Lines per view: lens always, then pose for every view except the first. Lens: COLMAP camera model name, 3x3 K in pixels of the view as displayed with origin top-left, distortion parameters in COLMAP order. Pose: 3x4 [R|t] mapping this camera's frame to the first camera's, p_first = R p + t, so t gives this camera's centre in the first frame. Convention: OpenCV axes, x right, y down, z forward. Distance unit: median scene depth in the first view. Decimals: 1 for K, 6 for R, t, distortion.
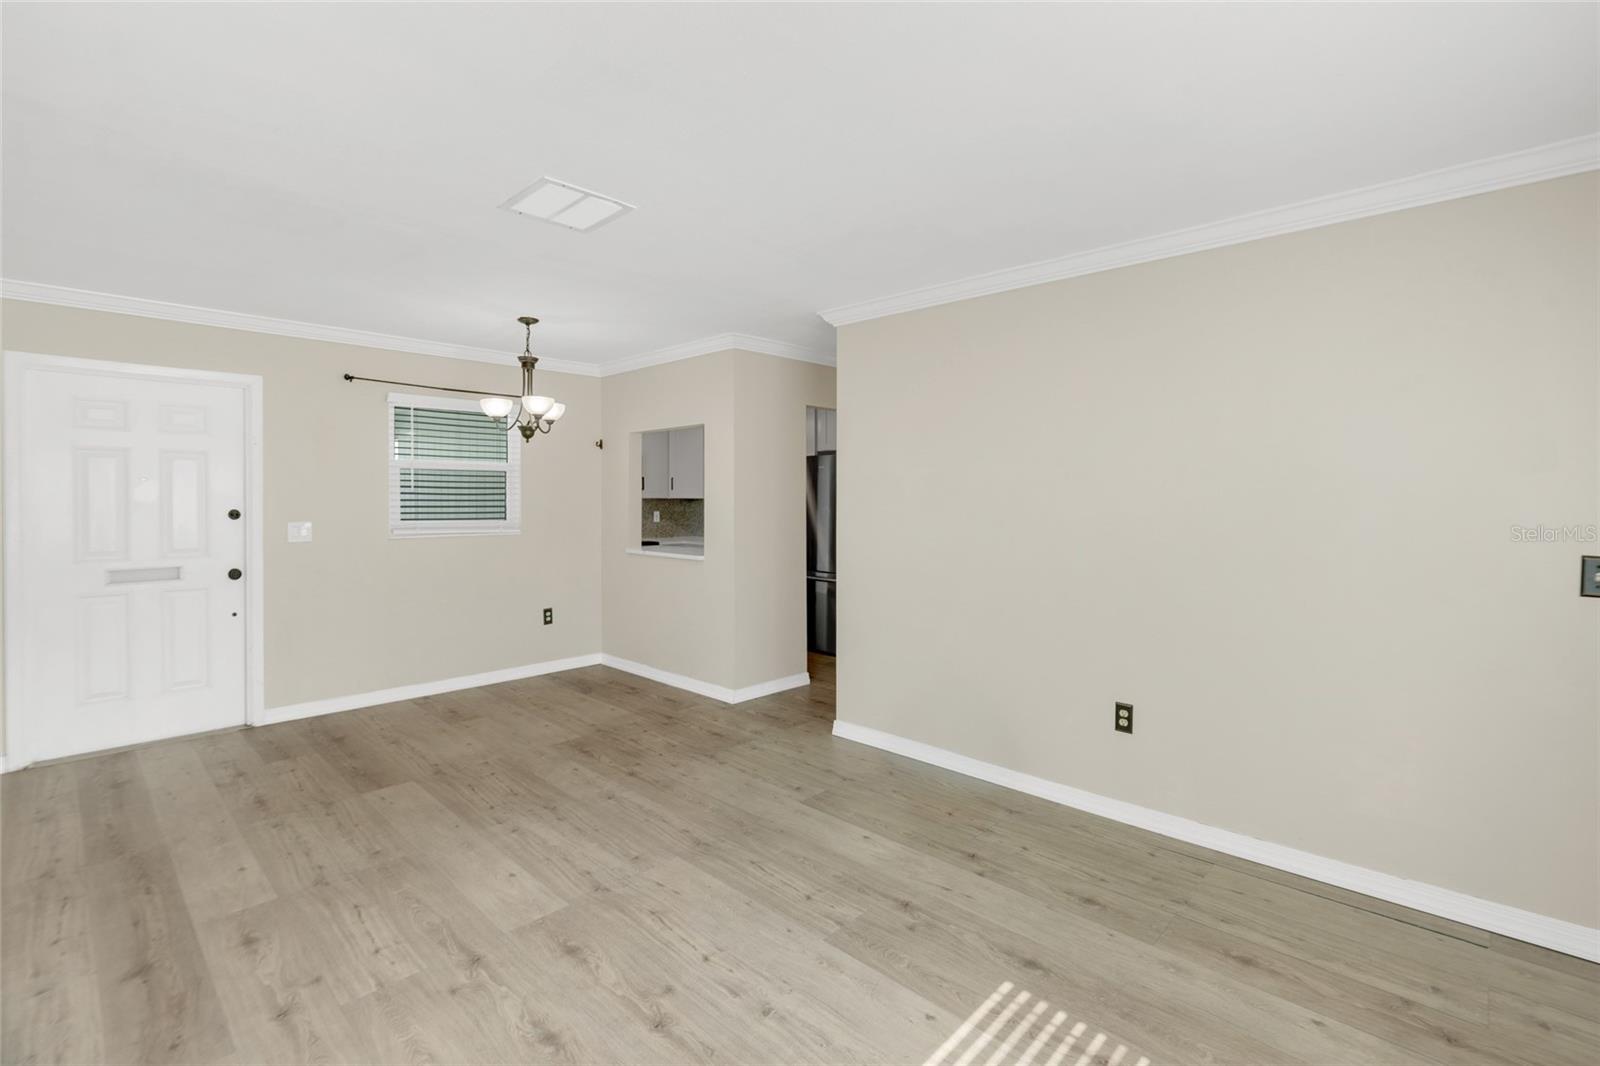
lens RADIAL K [[718.7, 0, 796.9], [0, 718.7, 510.1], [0, 0, 1]] dist [-0.009475, 0.004623]
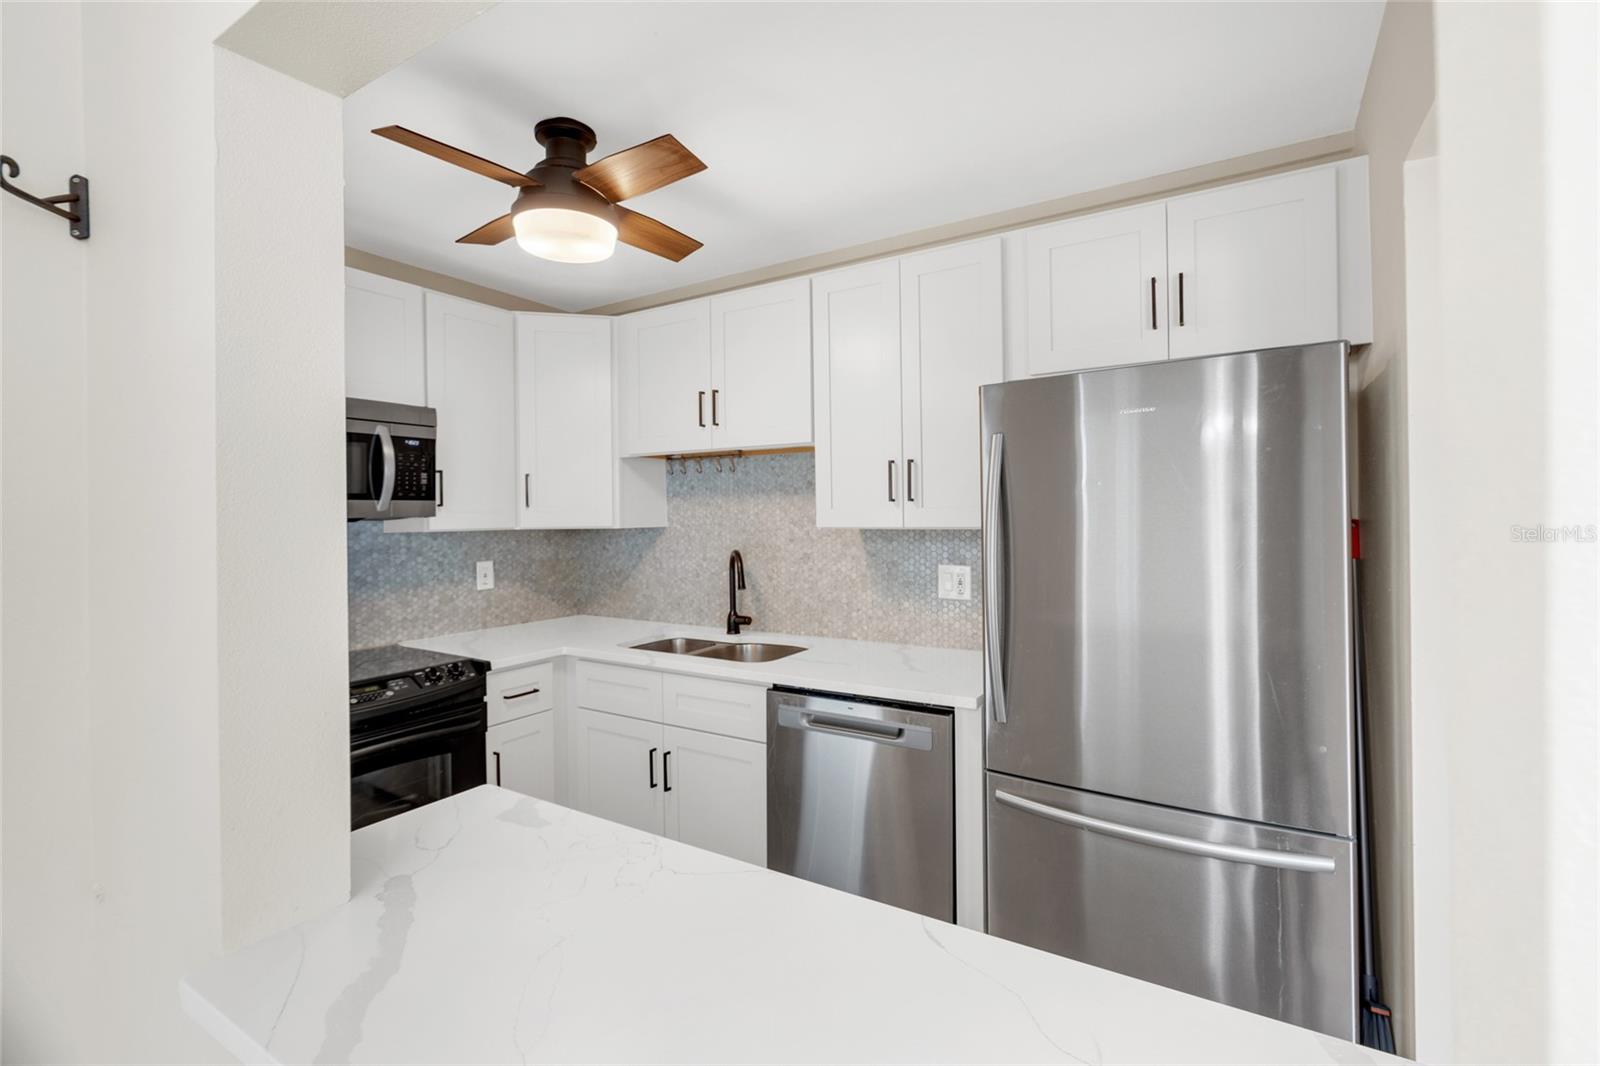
lens RADIAL K [[718.7, 0, 800.2], [0, 718.7, 522.8], [0, 0, 1]] dist [-0.009475, 0.004623]
pose [[0.977760, -0.013657, 0.209283, -0.230144], [0.016228, 0.999812, -0.010573, -0.027255], [-0.209099, 0.013734, 0.977798, 1.233394]]
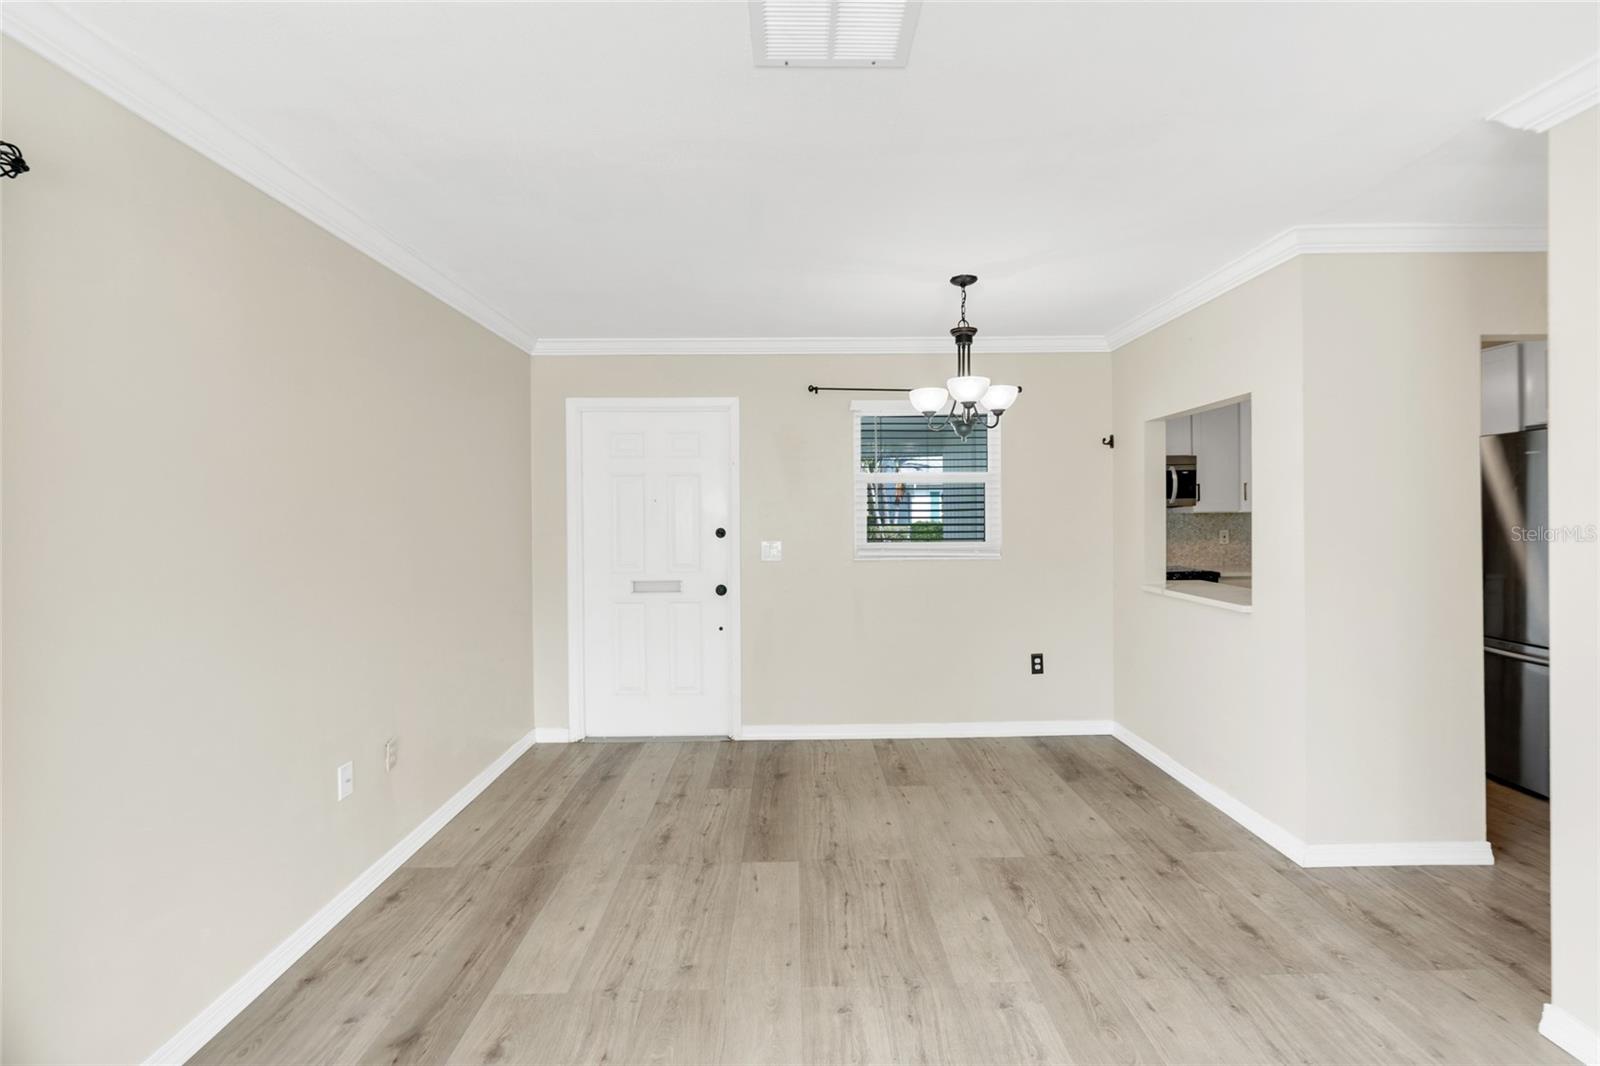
lens RADIAL K [[718.7, 0, 804.6], [0, 718.7, 518.6], [0, 0, 1]] dist [-0.009475, 0.004623]
pose [[0.705691, -0.003884, -0.708509, 0.045608], [-0.001972, 0.999970, -0.007447, -0.007330], [0.708517, 0.006652, 0.705662, 0.376699]]
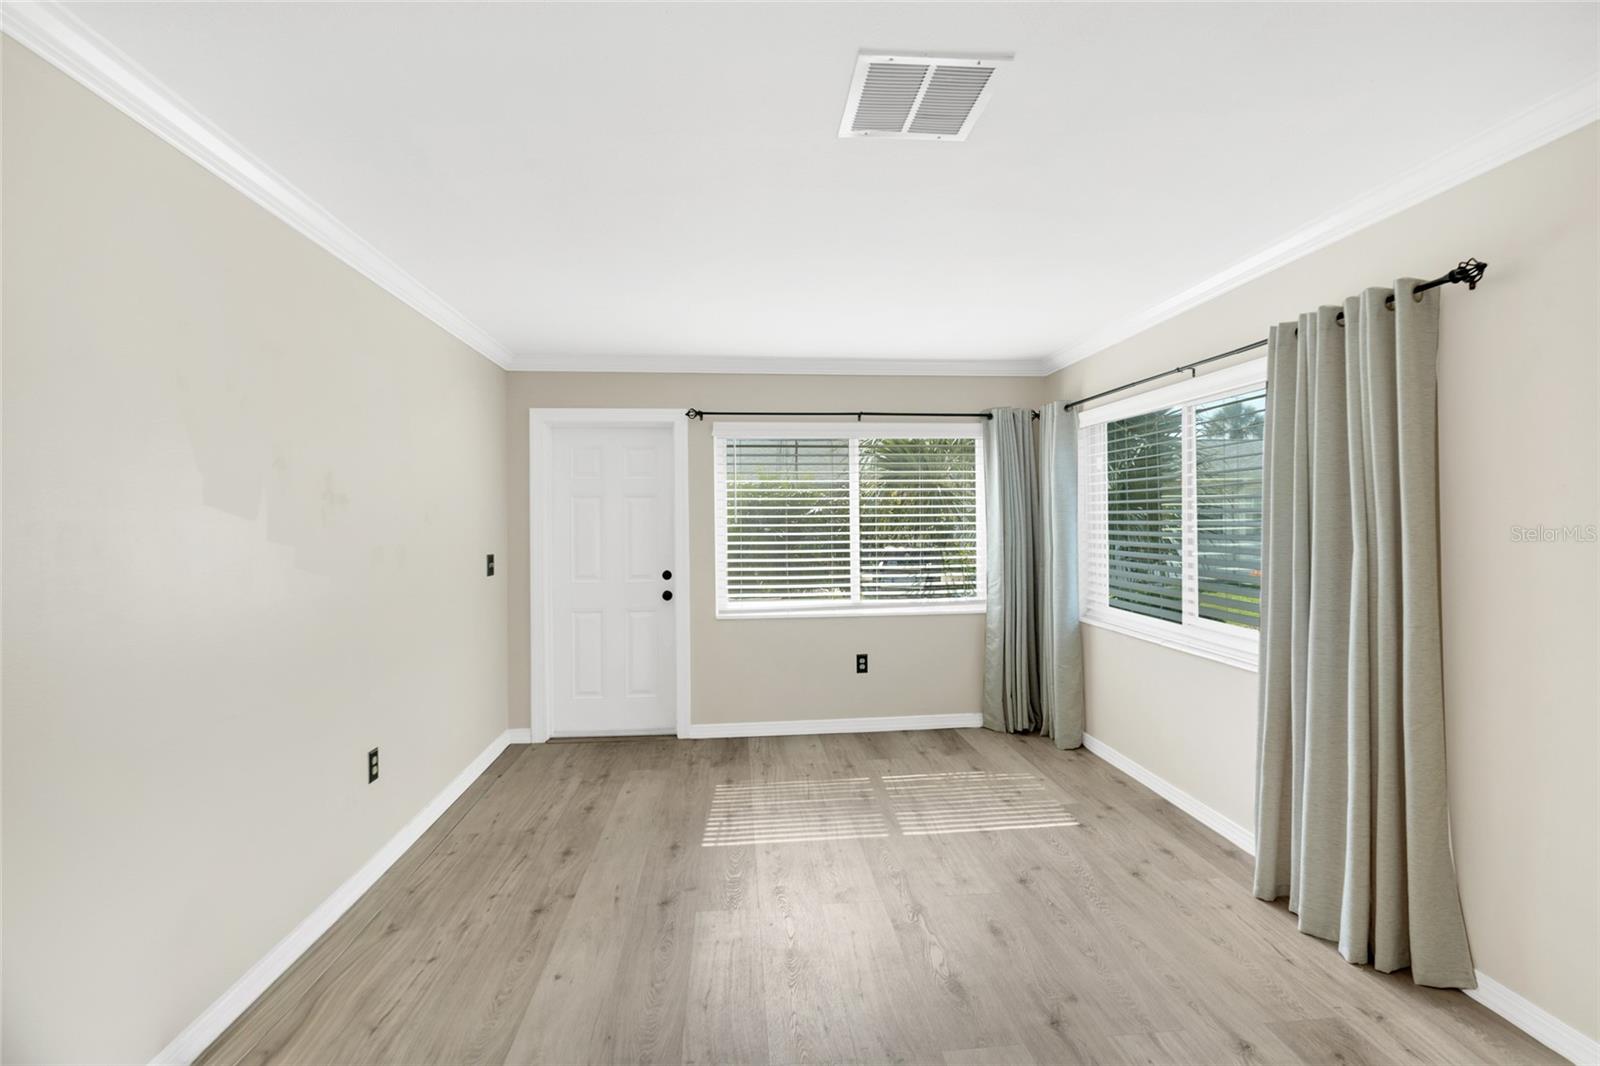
lens RADIAL K [[718.7, 0, 801.3], [0, 718.7, 520.3], [0, 0, 1]] dist [-0.009475, 0.004623]
pose [[-0.754696, 0.003936, 0.656063, -0.442045], [0.018978, 0.999695, 0.015834, -0.023291], [-0.655800, 0.024401, -0.754540, 1.035870]]
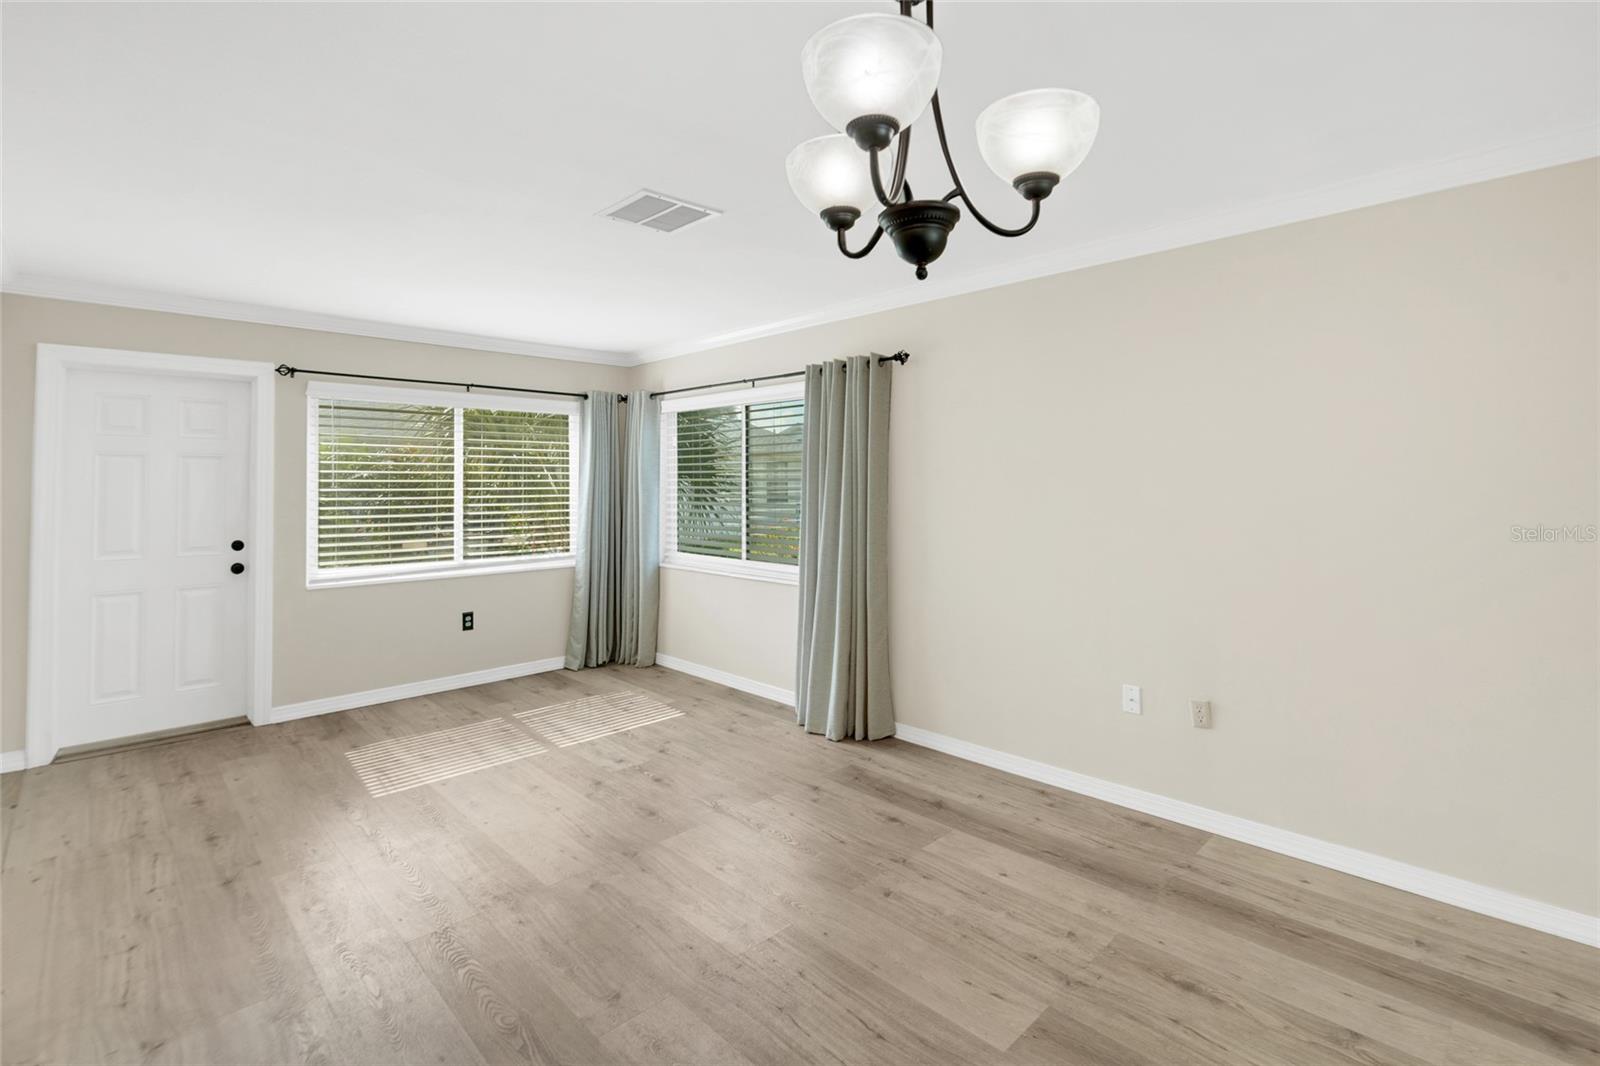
lens RADIAL K [[754.8, 0, 805.1], [0, 754.8, 454.8], [0, 0, 1]] dist [-0.000773, -0.000713]
pose [[-0.999315, 0.004466, 0.036740, -0.372359], [0.003743, 0.999798, -0.019736, -0.027712], [-0.036821, -0.019585, -0.999130, 1.373954]]
